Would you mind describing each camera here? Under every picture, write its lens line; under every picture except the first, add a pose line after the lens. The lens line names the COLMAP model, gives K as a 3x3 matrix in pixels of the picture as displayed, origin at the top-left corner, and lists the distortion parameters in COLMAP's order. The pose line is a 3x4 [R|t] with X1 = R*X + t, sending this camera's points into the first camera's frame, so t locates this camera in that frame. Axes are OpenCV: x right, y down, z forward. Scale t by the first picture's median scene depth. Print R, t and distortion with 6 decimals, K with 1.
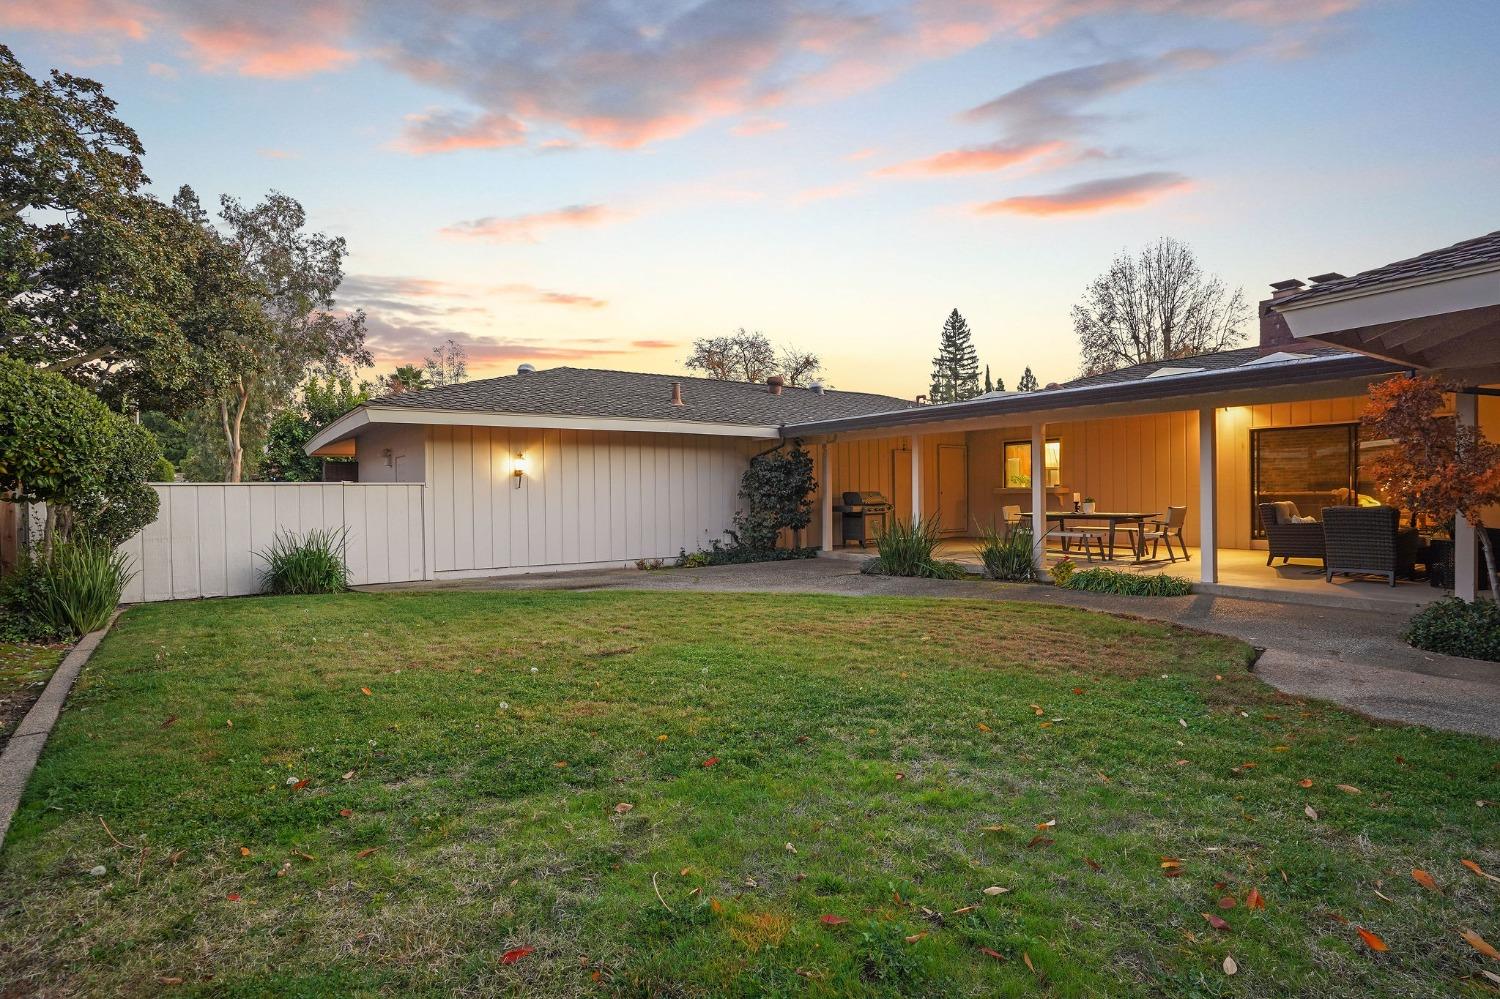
lens RADIAL K [[782.7, 0, 749.7], [0, 782.7, 505.0], [0, 0, 1]] dist [-0.023158, 0.019213]
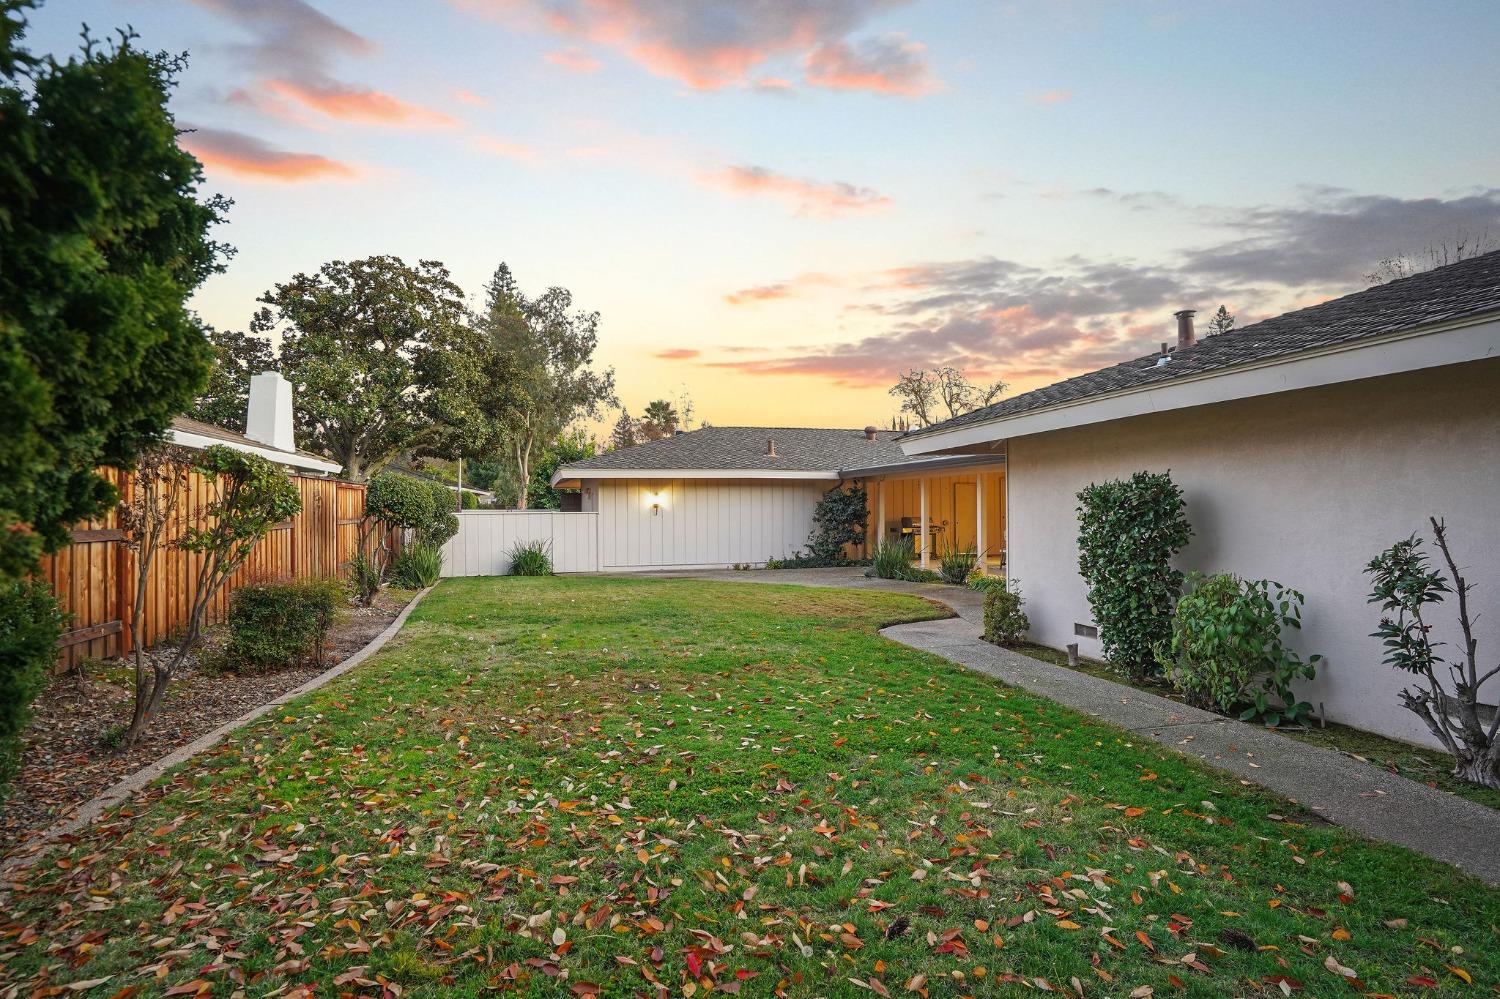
lens RADIAL K [[782.7, 0, 749.7], [0, 782.7, 505.0], [0, 0, 1]] dist [-0.023158, 0.019213]
pose [[0.947971, 0.004617, -0.318324, 0.311238], [-0.008961, 0.999886, -0.012182, -0.019827], [0.318231, 0.014401, 0.947904, -0.348869]]
